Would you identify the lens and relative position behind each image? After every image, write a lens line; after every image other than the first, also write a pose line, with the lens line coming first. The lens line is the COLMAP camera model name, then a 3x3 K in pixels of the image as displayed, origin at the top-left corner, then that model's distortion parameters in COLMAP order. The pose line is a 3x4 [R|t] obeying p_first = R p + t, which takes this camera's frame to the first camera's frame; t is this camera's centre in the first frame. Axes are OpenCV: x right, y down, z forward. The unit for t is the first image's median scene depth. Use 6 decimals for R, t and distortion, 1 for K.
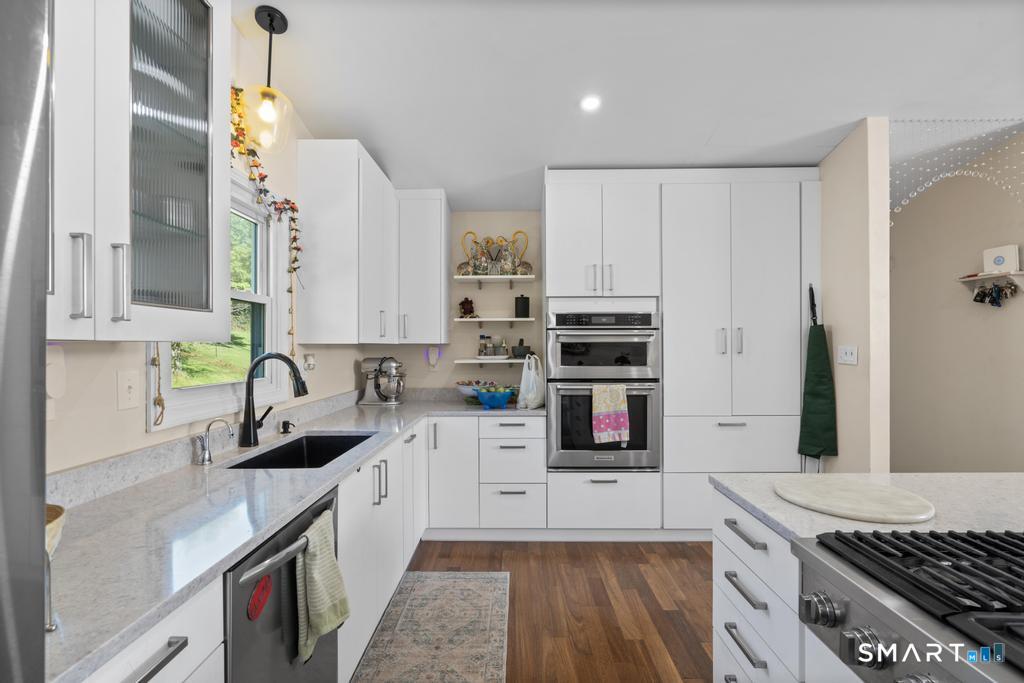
lens RADIAL K [[459.4, 0, 512.4], [0, 459.4, 344.2], [0, 0, 1]] dist [-0.005591, 0.003233]
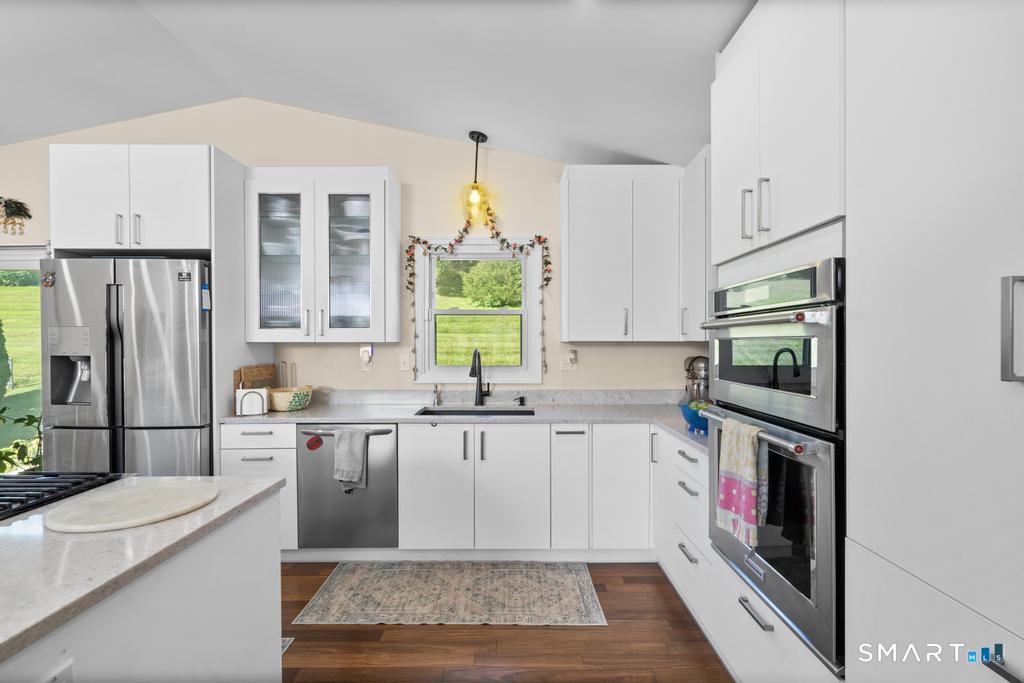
lens RADIAL K [[459.4, 0, 513.9], [0, 459.4, 344.8], [0, 0, 1]] dist [-0.005591, 0.003233]
pose [[0.007461, 0.007381, -0.999945, 0.699867], [0.003741, 0.999966, 0.007409, -0.001596], [0.999965, -0.003796, 0.007433, 0.735537]]
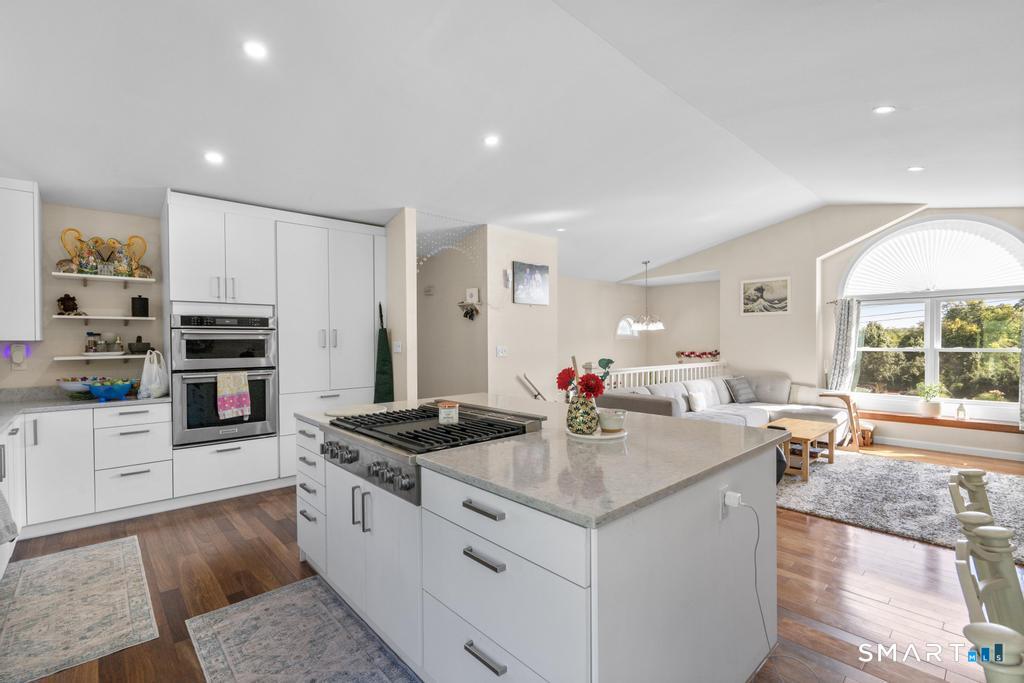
lens RADIAL K [[459.4, 0, 512.9], [0, 459.4, 346.3], [0, 0, 1]] dist [-0.005591, 0.003233]
pose [[0.731541, -0.010466, 0.681717, -0.085512], [0.001994, 0.999911, 0.013211, -0.000429], [-0.681795, -0.008306, 0.731497, -0.452584]]
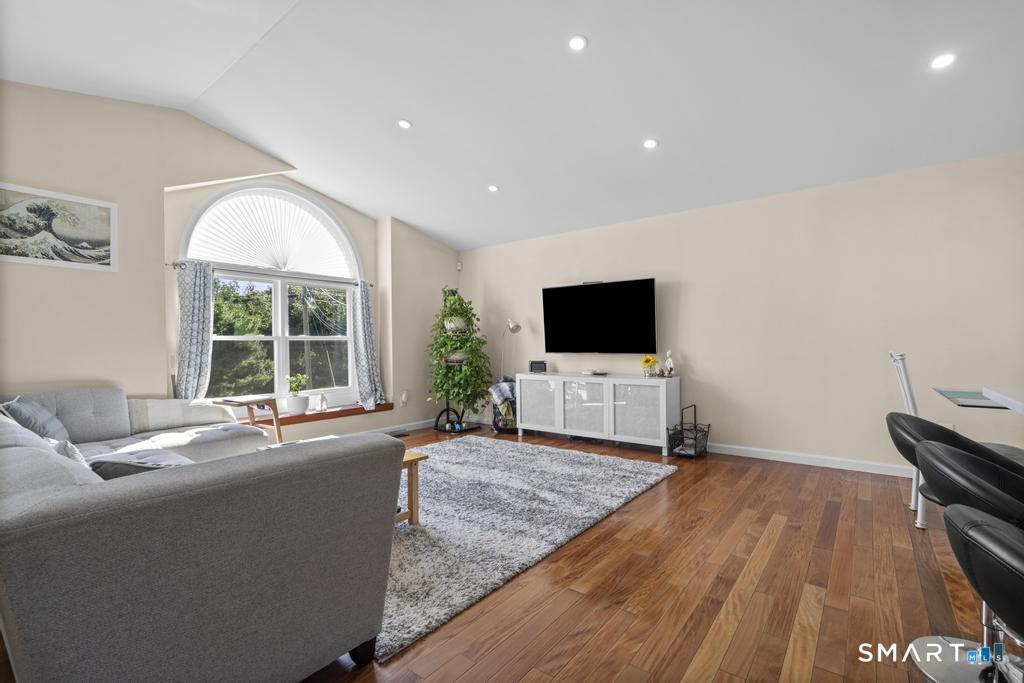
lens RADIAL K [[459.4, 0, 513.8], [0, 459.4, 347.2], [0, 0, 1]] dist [-0.005591, 0.003233]
pose [[-0.793883, 0.007268, 0.608028, 0.795280], [0.009813, 0.999951, 0.000859, 0.081292], [-0.607992, 0.006648, -0.793915, 0.547135]]
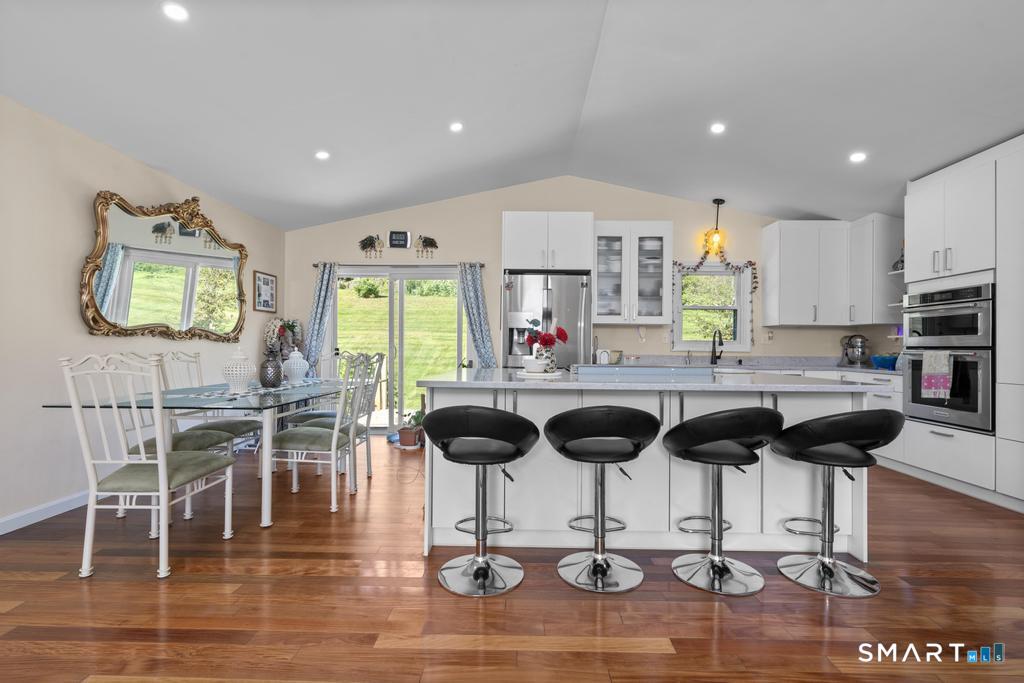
lens RADIAL K [[459.4, 0, 513.8], [0, 459.4, 345.3], [0, 0, 1]] dist [-0.005591, 0.003233]
pose [[-0.017646, -0.001063, -0.999844, 1.394072], [-0.007118, 0.999974, -0.000938, 0.081216], [0.999819, 0.007100, -0.017653, -0.073867]]
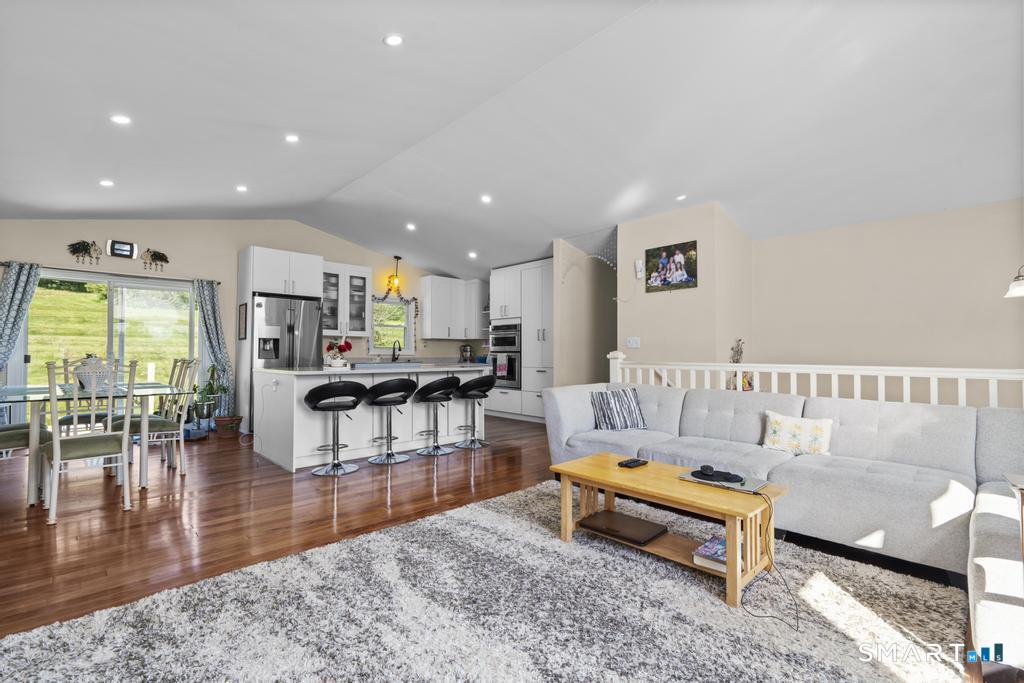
lens RADIAL K [[459.4, 0, 512.6], [0, 459.4, 346.4], [0, 0, 1]] dist [-0.005591, 0.003233]
pose [[0.693985, -0.006731, -0.719958, 2.040853], [-0.002931, 0.999922, -0.012175, 0.079691], [0.719983, 0.010559, 0.693911, -0.705159]]
